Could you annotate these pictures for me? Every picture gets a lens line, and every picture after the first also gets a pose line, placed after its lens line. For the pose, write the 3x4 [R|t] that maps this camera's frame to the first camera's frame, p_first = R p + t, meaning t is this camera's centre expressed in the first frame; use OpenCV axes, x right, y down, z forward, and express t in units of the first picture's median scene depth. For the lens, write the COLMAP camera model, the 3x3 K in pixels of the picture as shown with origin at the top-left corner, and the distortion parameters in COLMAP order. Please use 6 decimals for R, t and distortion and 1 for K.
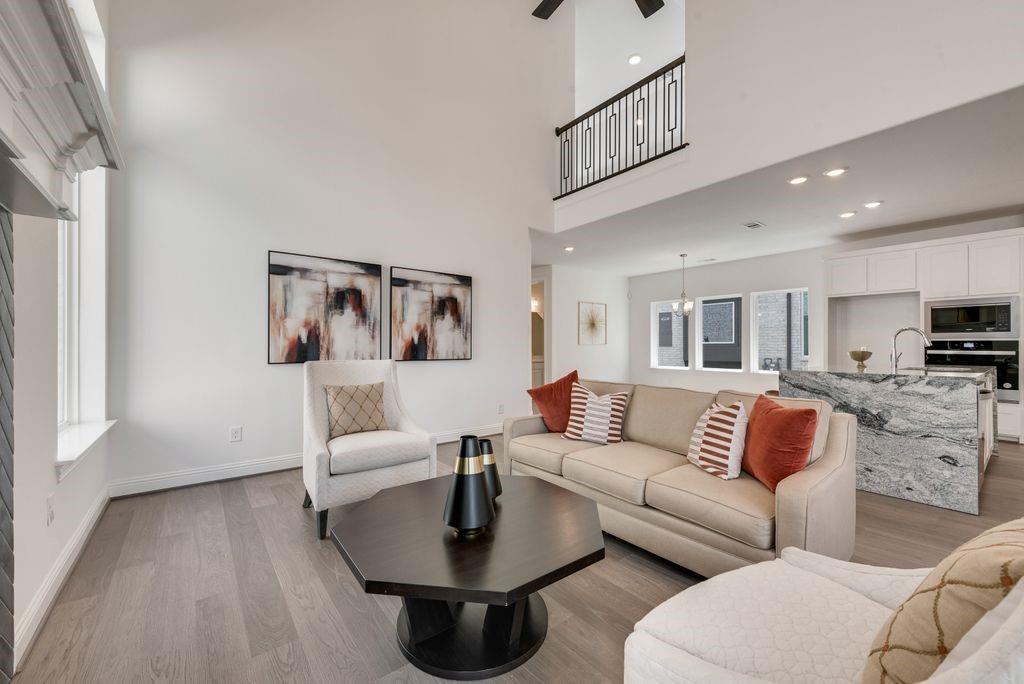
lens RADIAL K [[415.5, 0, 512.0], [0, 415.5, 342.0], [0, 0, 1]] dist [0.000581, -0.000707]
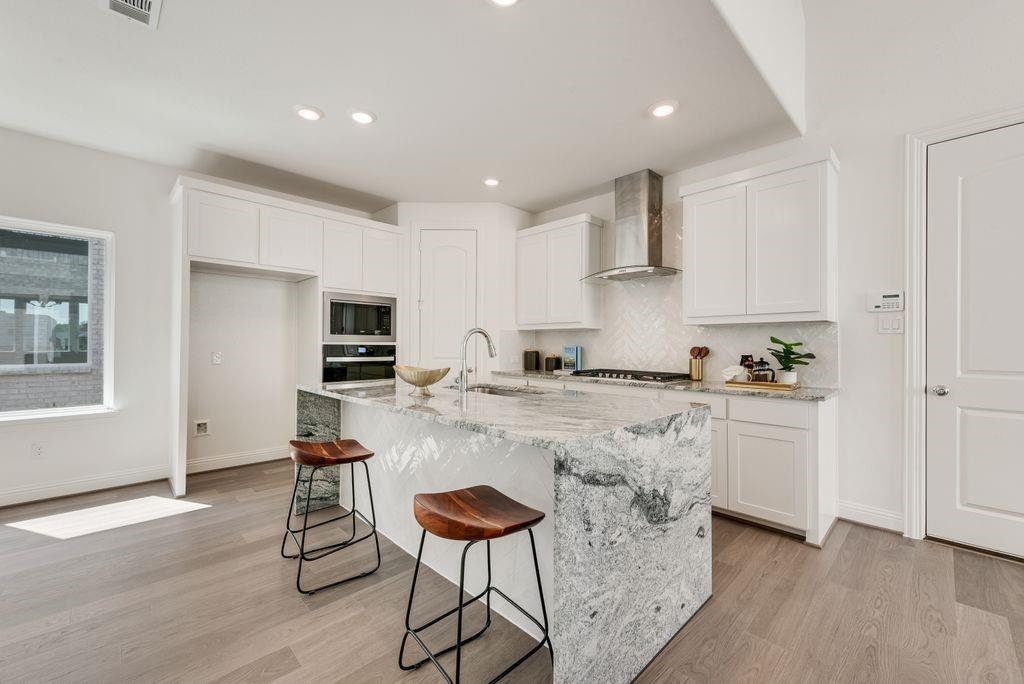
lens RADIAL K [[415.5, 0, 512.0], [0, 415.5, 342.0], [0, 0, 1]] dist [0.000581, -0.000707]
pose [[-0.116175, 0.006587, 0.993207, 0.249902], [-0.016627, 0.999825, -0.008576, -0.007209], [-0.993090, -0.017510, -0.116045, 0.835158]]
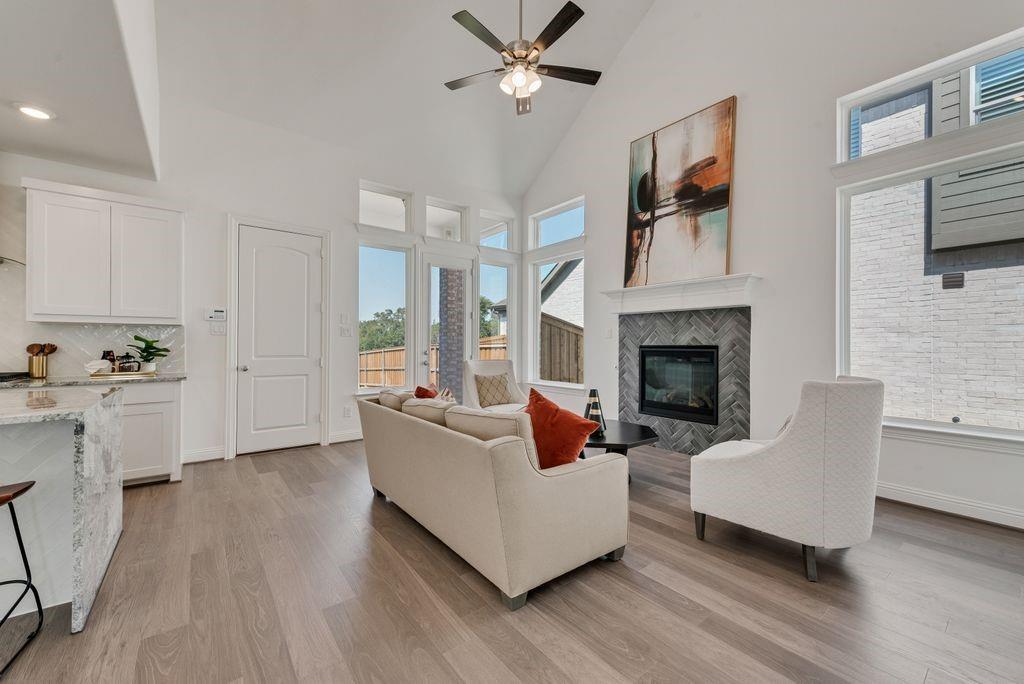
lens RADIAL K [[415.5, 0, 512.0], [0, 415.5, 342.0], [0, 0, 1]] dist [0.000581, -0.000707]
pose [[-0.999997, -0.002297, 0.000965, 0.120243], [-0.002310, 0.999897, -0.014182, -0.005217], [-0.000933, -0.014184, -0.999899, 1.145704]]
